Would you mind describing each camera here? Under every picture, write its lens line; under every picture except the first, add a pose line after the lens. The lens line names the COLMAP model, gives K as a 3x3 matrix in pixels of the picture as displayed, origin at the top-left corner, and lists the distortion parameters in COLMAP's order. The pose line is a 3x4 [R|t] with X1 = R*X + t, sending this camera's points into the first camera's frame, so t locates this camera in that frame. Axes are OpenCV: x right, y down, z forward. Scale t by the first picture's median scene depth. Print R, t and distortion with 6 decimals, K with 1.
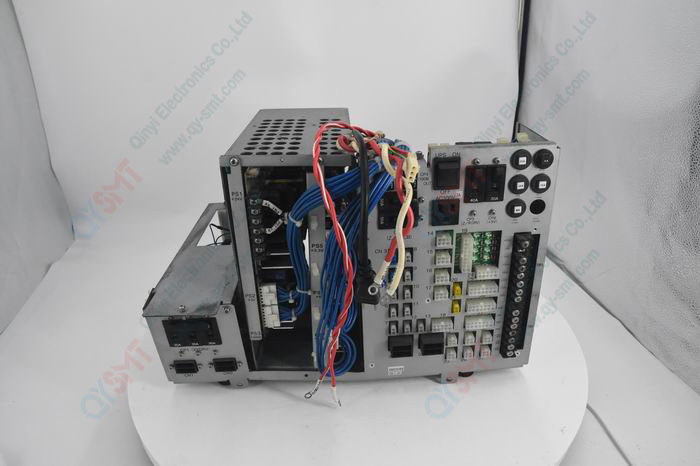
lens RADIAL K [[480.8, 0, 349.7], [0, 480.8, 230.0], [0, 0, 1]] dist [-0.080300, 0.010766]
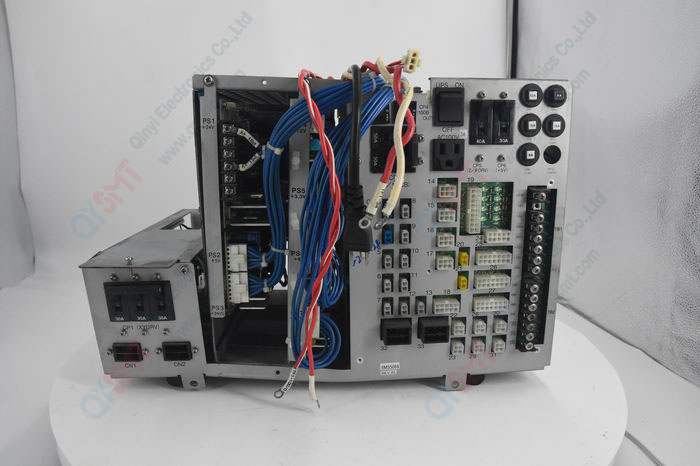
lens RADIAL K [[480.8, 0, 348.3], [0, 480.8, 233.0], [0, 0, 1]] dist [-0.080300, 0.010766]
pose [[0.999376, 0.027483, 0.022175, 0.003069], [-0.021666, 0.973060, -0.229533, 0.273443], [-0.027886, 0.228910, 0.973048, 0.175500]]
